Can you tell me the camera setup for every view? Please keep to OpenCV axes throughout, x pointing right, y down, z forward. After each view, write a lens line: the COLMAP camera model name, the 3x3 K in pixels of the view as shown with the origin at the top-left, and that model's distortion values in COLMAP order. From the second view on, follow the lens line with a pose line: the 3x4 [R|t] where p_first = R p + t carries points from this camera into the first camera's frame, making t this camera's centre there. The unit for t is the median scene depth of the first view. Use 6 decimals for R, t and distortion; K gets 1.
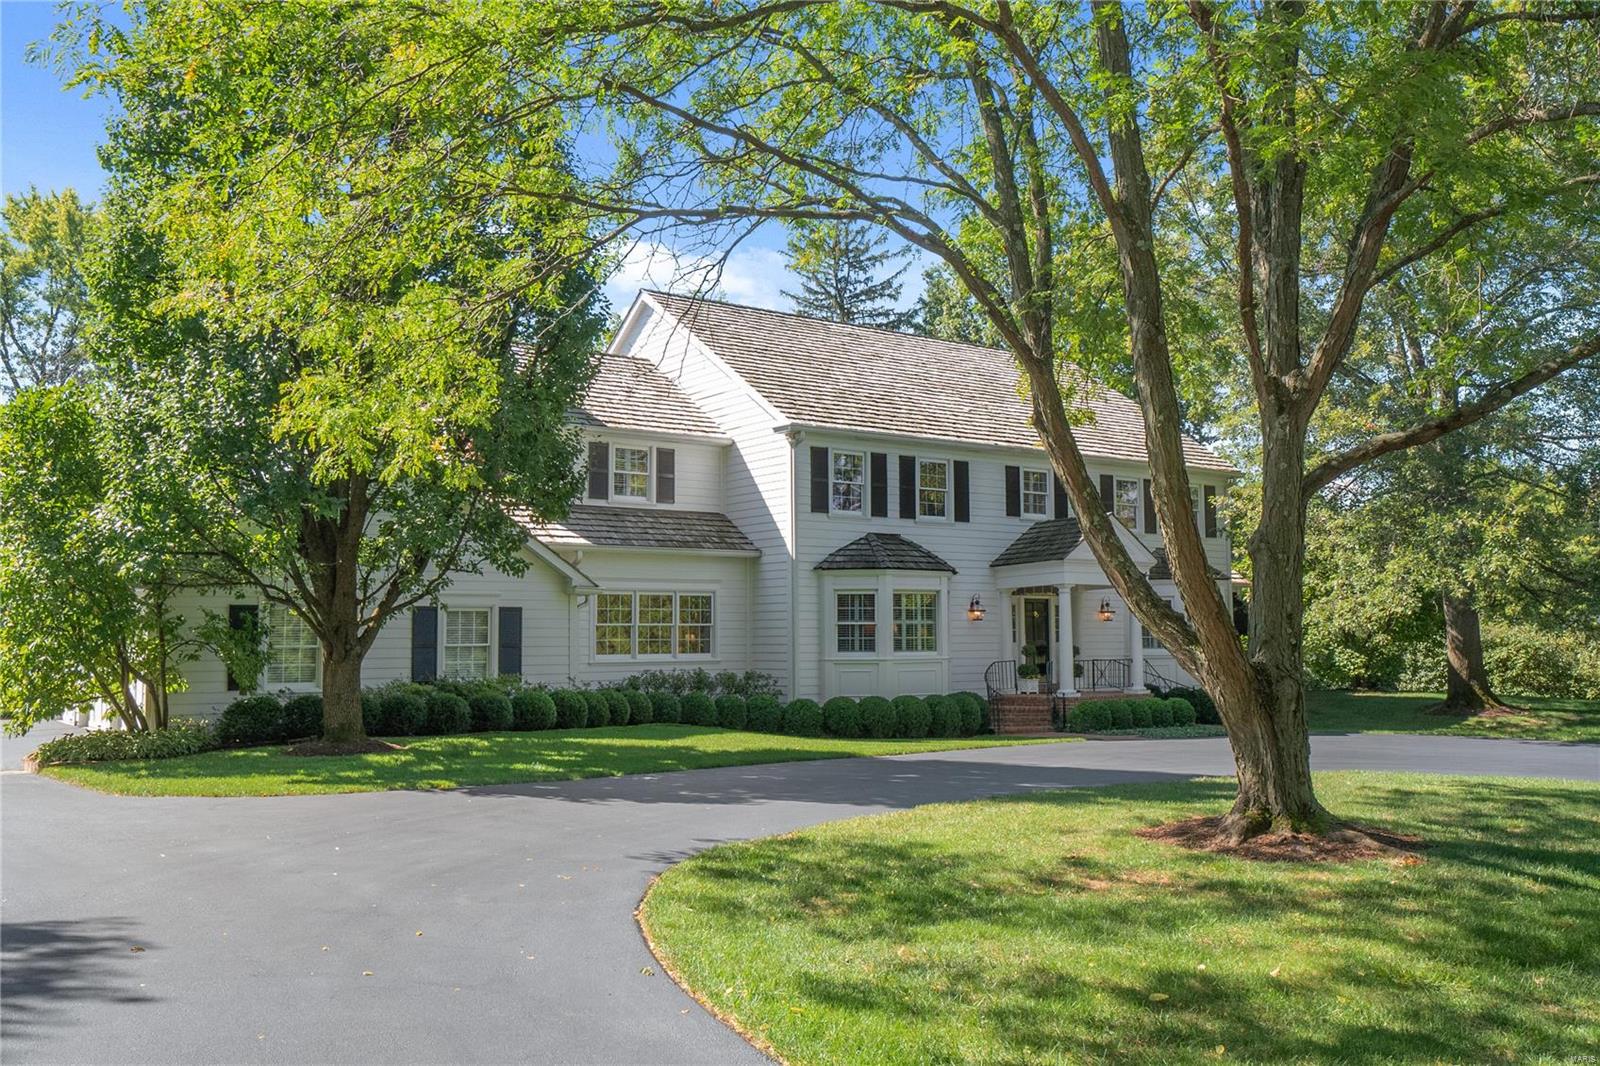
lens RADIAL K [[1388.2, 0, 800.0], [0, 1388.2, 533.0], [0, 0, 1]] dist [0.002222, 0.000524]
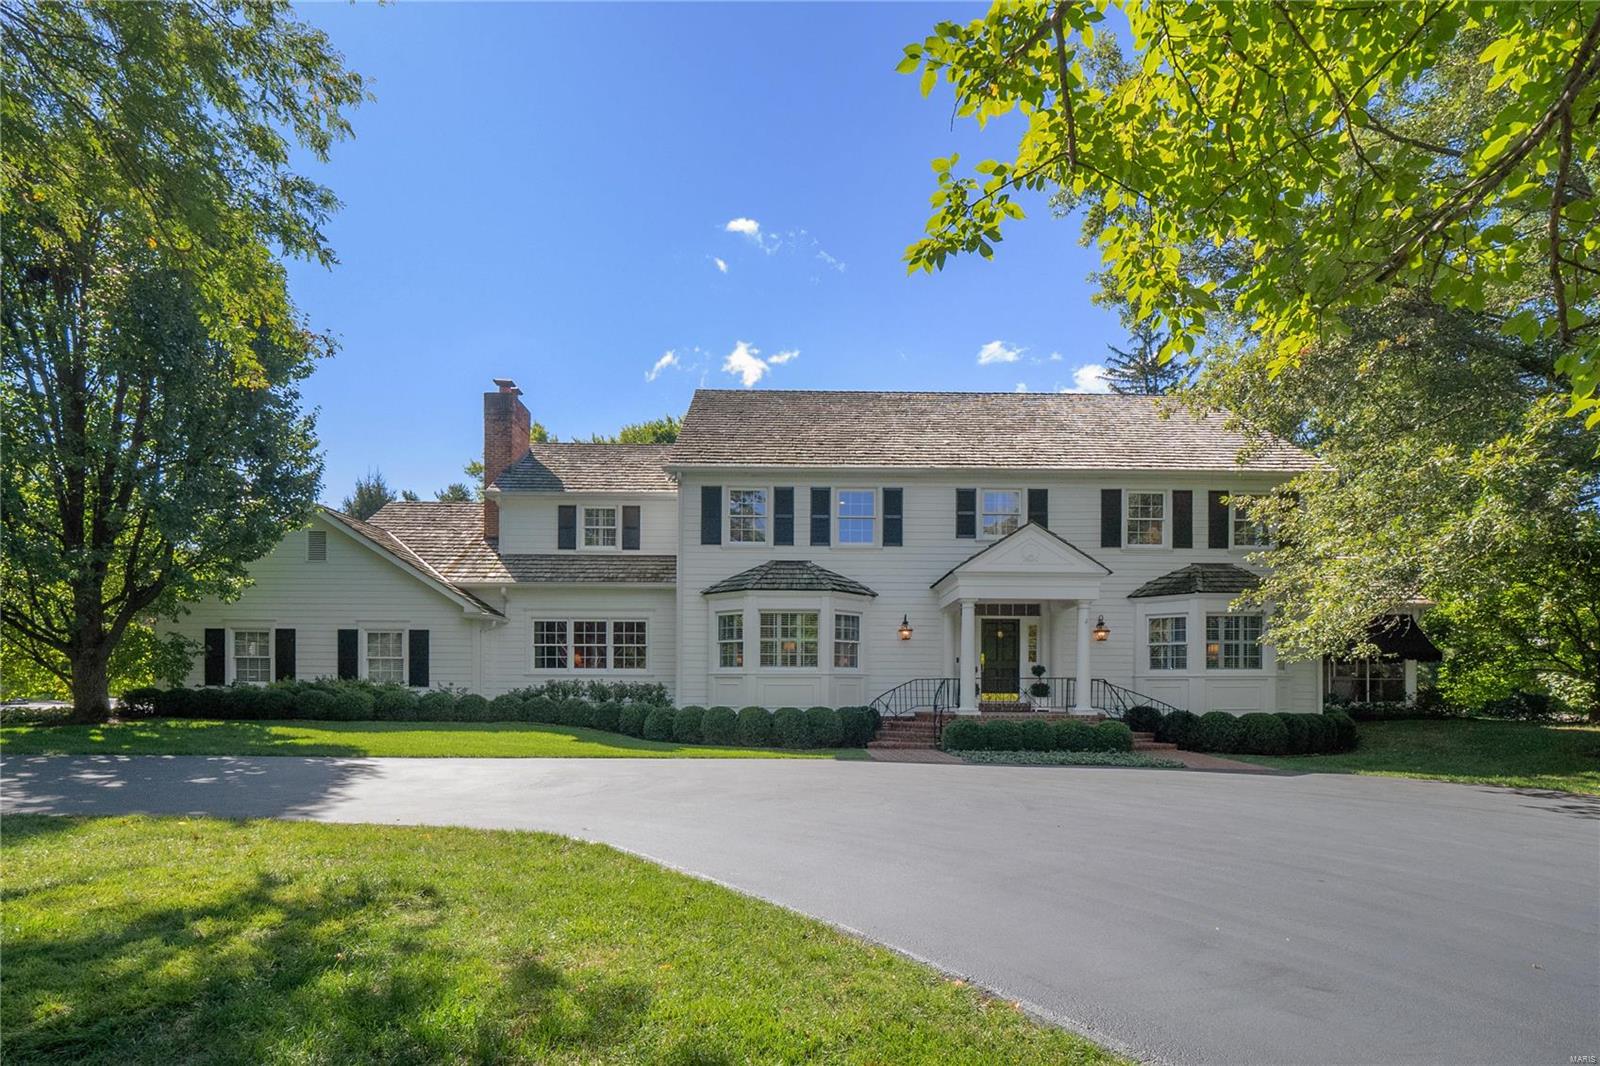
lens RADIAL K [[906.3, 0, 800.0], [0, 906.3, 533.0], [0, 0, 1]] dist [-0.002217, -0.000411]
pose [[0.767296, -0.093449, -0.634448, 0.543774], [0.051710, 0.995120, -0.084034, 0.041460], [0.639204, 0.031672, 0.768384, 0.460523]]
